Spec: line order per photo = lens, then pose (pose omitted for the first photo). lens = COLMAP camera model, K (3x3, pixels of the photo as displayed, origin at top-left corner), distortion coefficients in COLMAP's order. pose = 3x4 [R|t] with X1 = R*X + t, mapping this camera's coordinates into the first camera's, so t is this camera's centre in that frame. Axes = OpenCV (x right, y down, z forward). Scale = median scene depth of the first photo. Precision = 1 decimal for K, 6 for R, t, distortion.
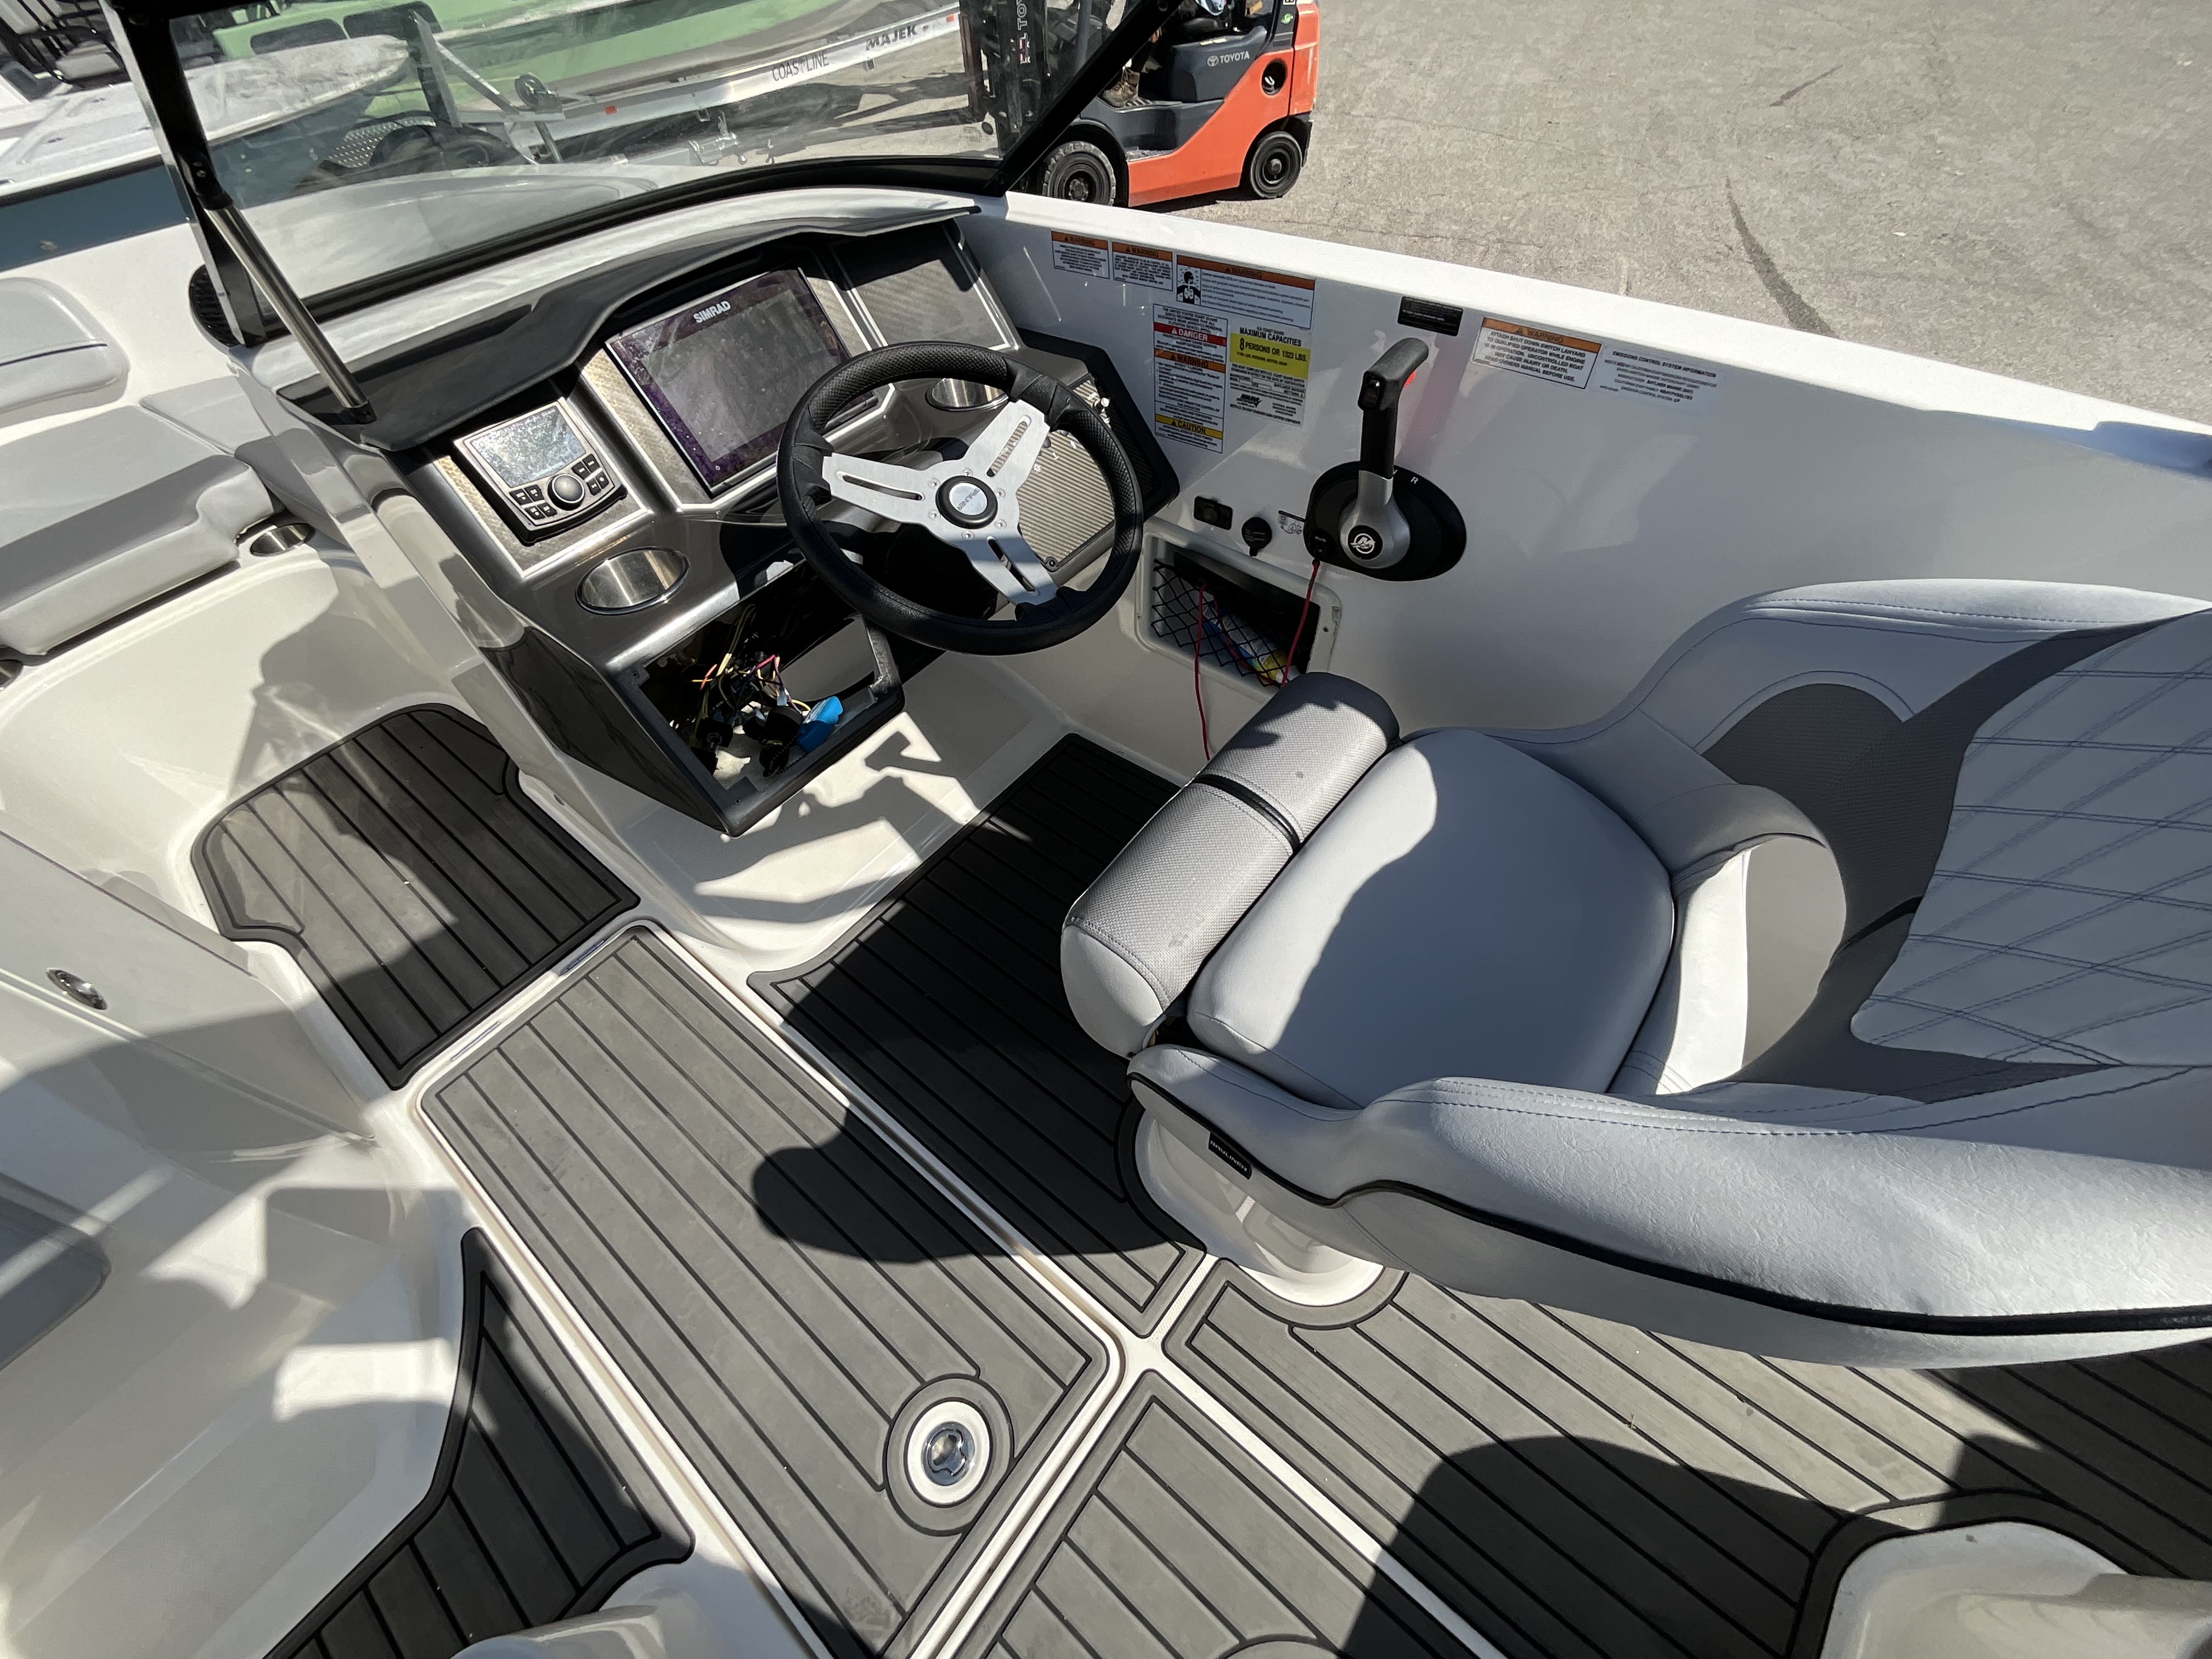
lens RADIAL K [[895.4, 0, 1105.0], [0, 895.4, 831.7], [0, 0, 1]] dist [-0.001103, -0.000627]
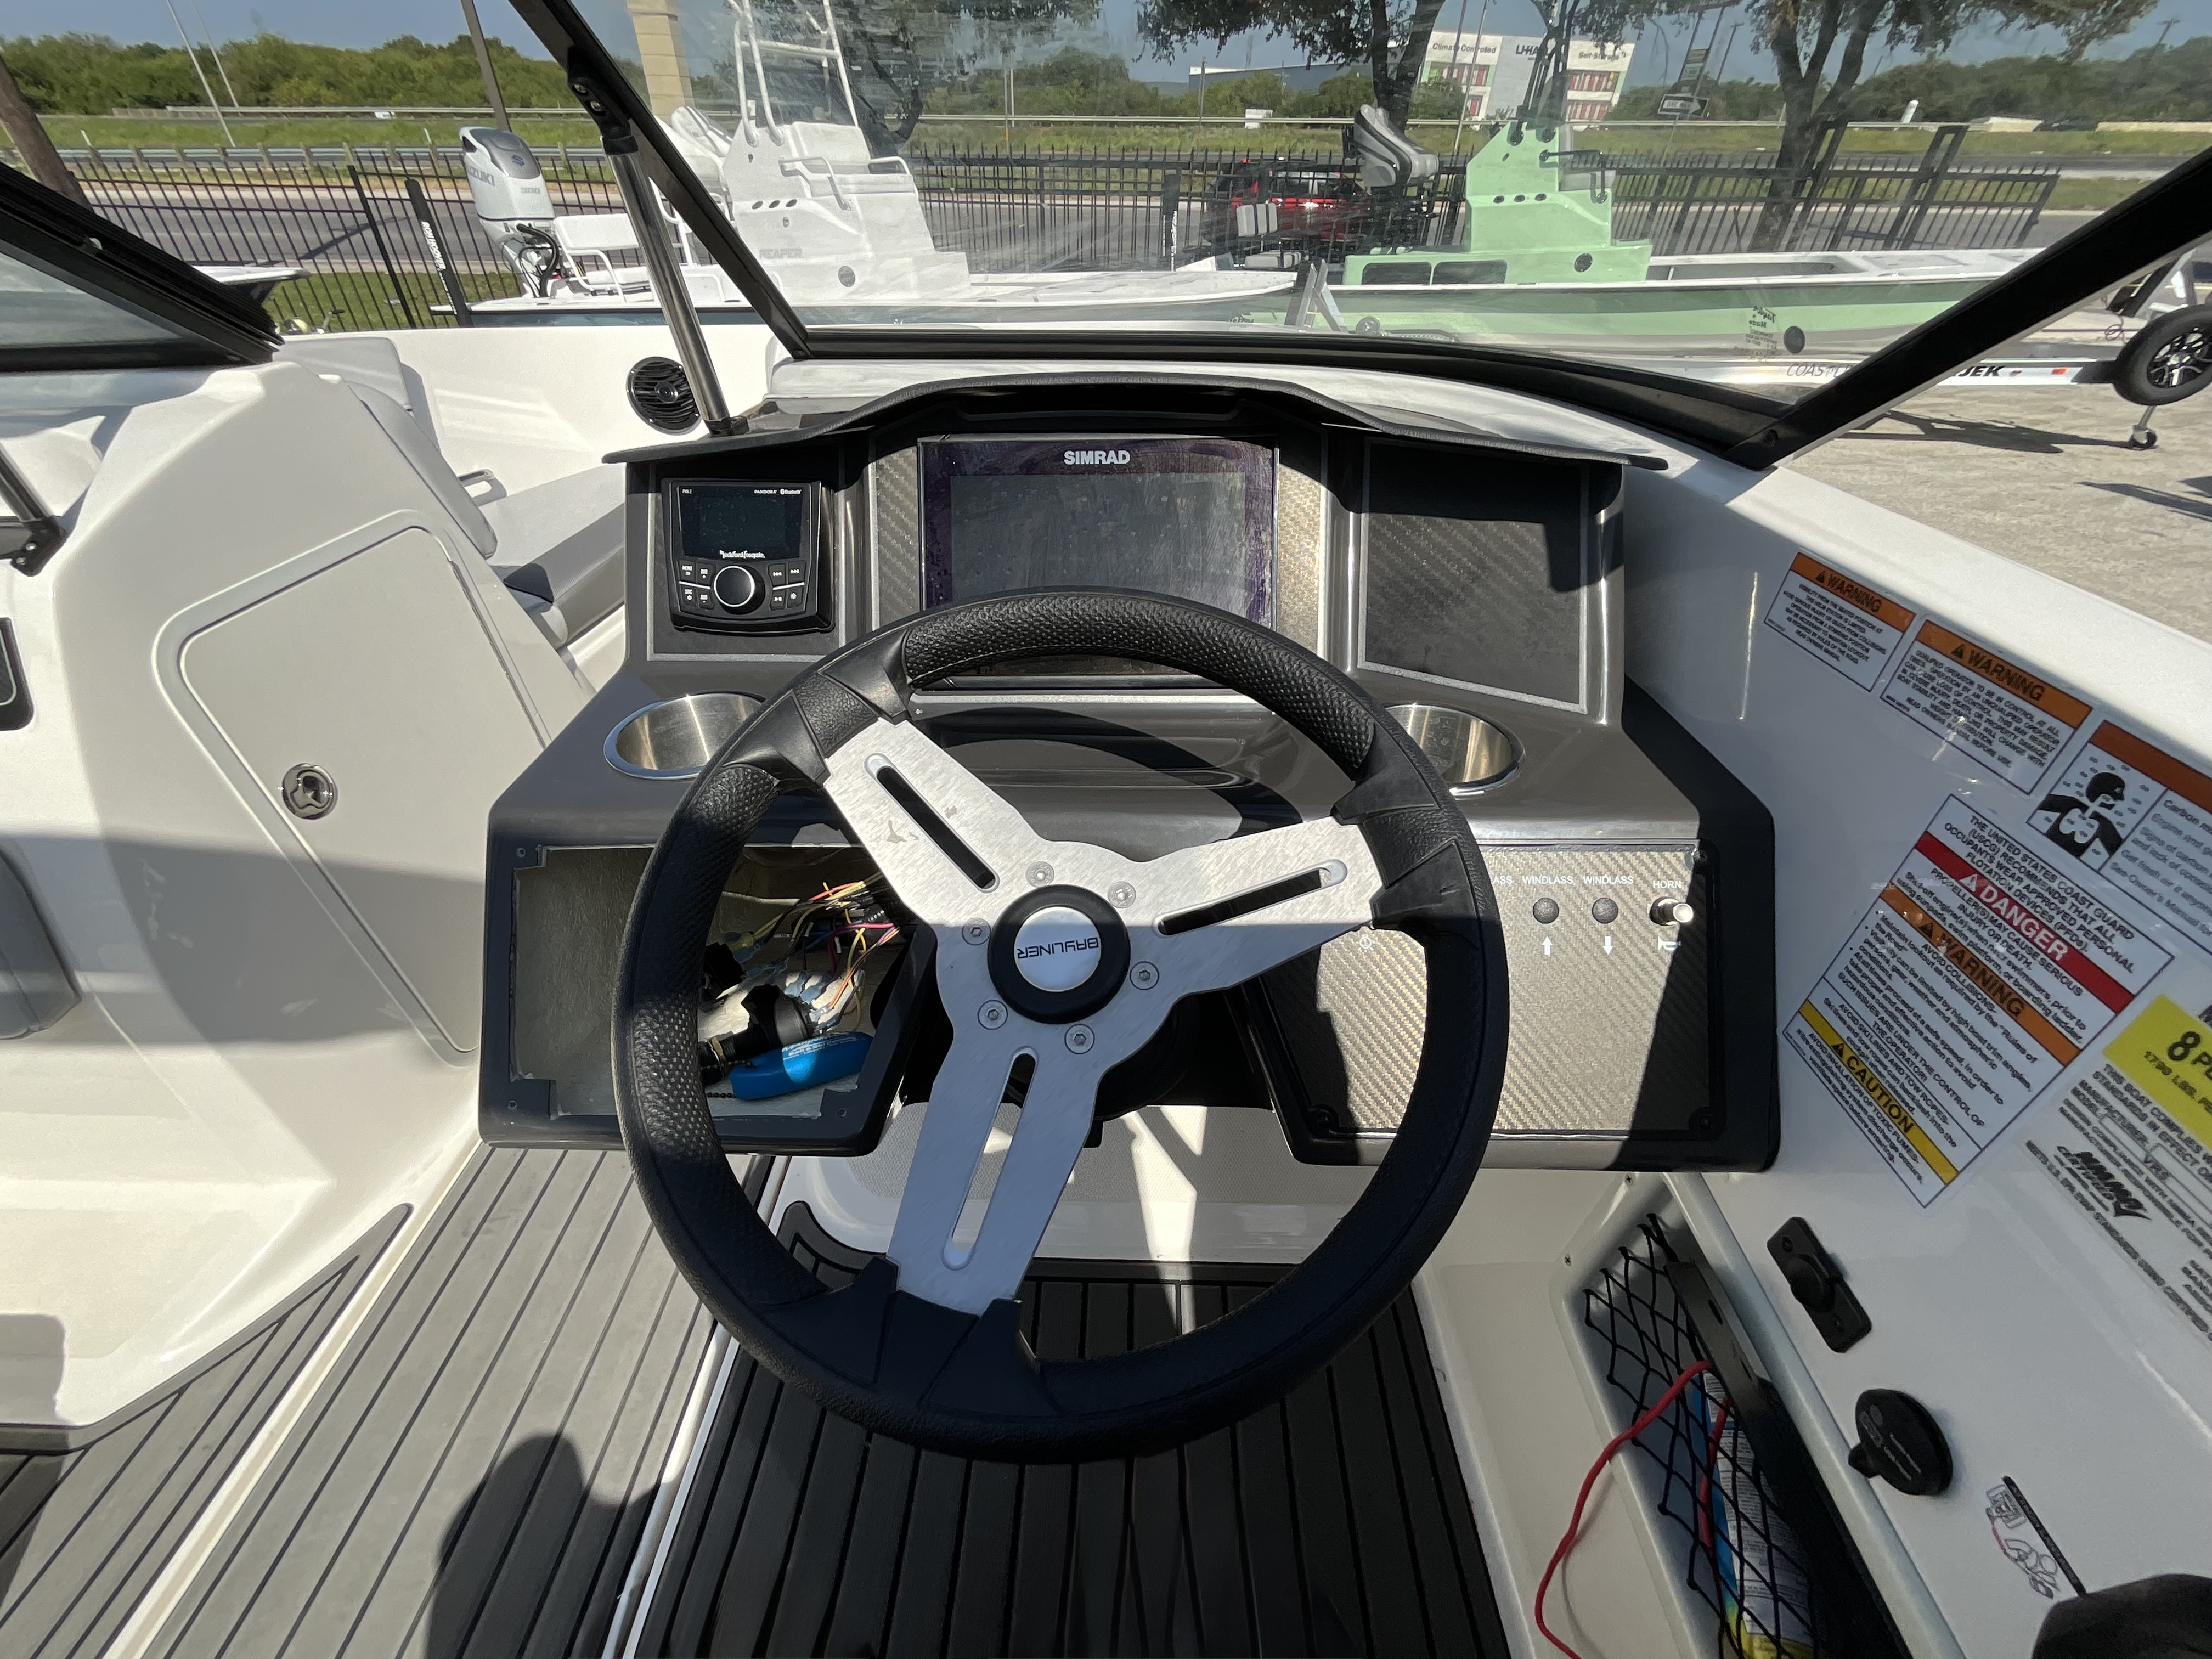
lens RADIAL K [[895.4, 0, 1103.9], [0, 895.4, 833.2], [0, 0, 1]] dist [-0.001103, -0.000627]
pose [[0.605337, 0.523711, -0.599412, 0.071687], [-0.634610, 0.772097, 0.033705, -0.363200], [0.480456, 0.359990, 0.799731, 0.535296]]
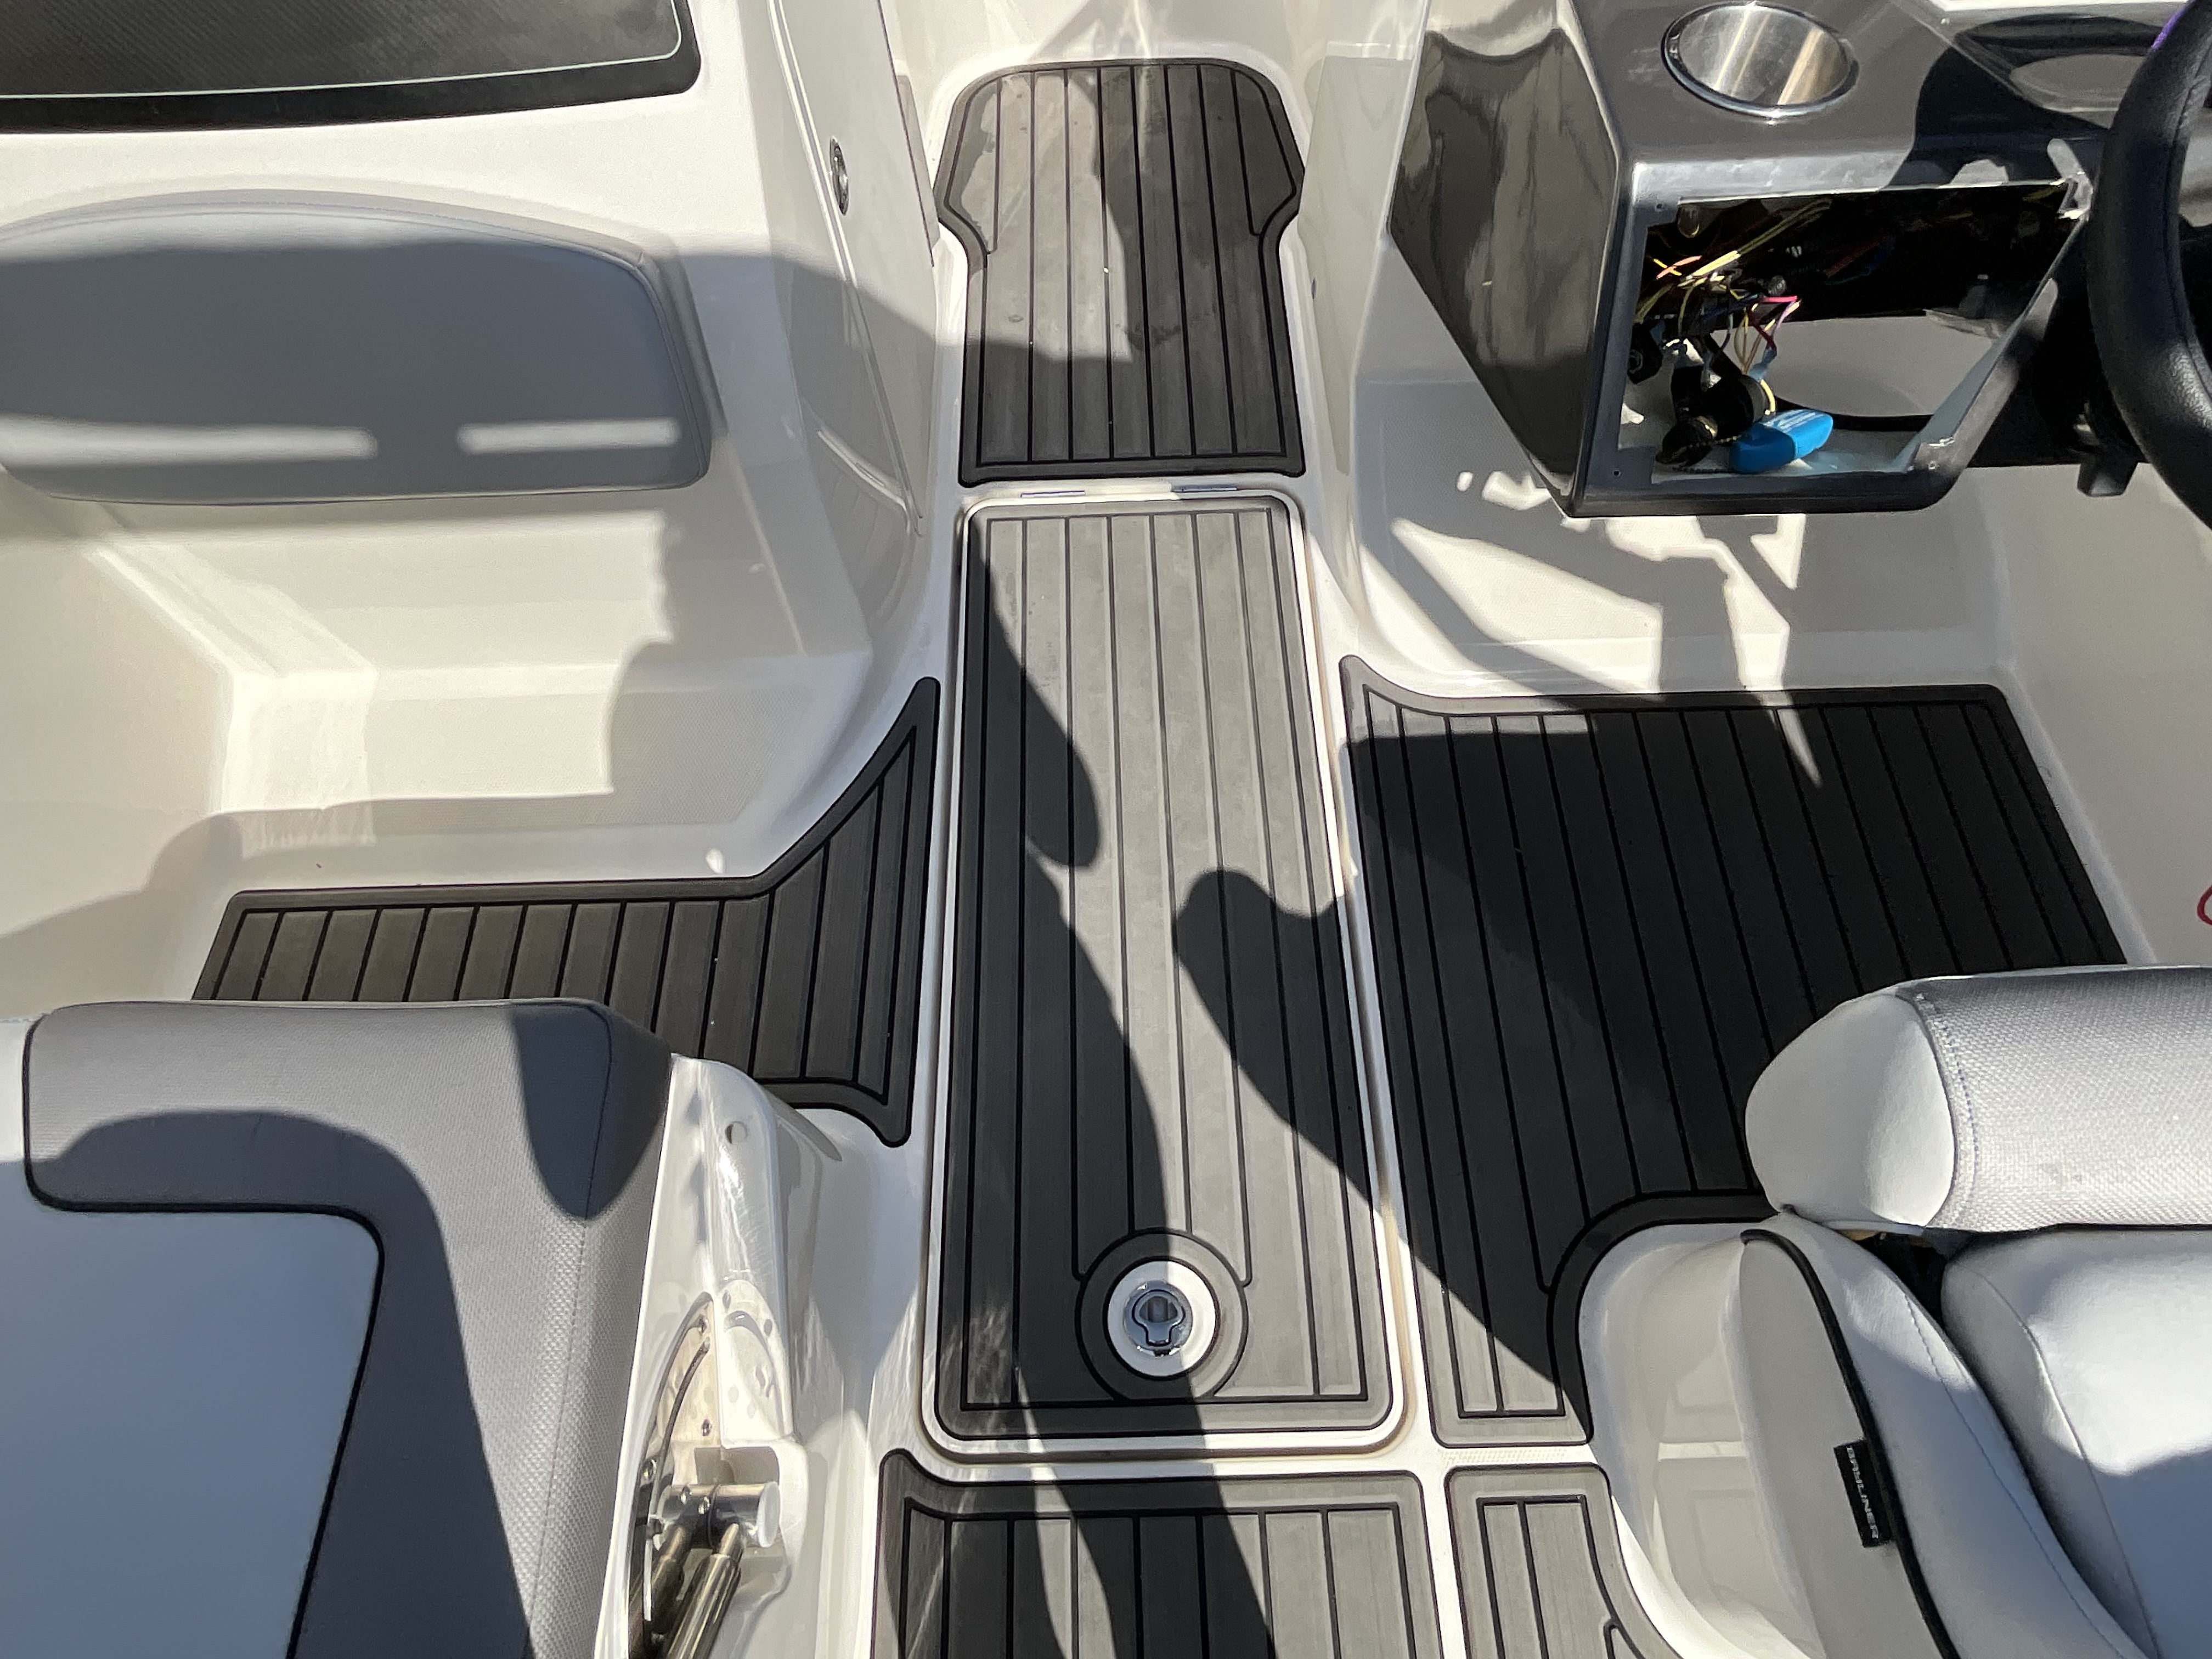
lens RADIAL K [[1217.9, 0, 1107.0], [0, 1217.9, 830.3], [0, 0, 1]] dist [-0.006468, 0.006560]
pose [[0.644717, 0.699911, -0.307351, -0.166683], [-0.608319, 0.713244, 0.348182, 0.052430], [0.462913, -0.037511, 0.885610, 0.058542]]
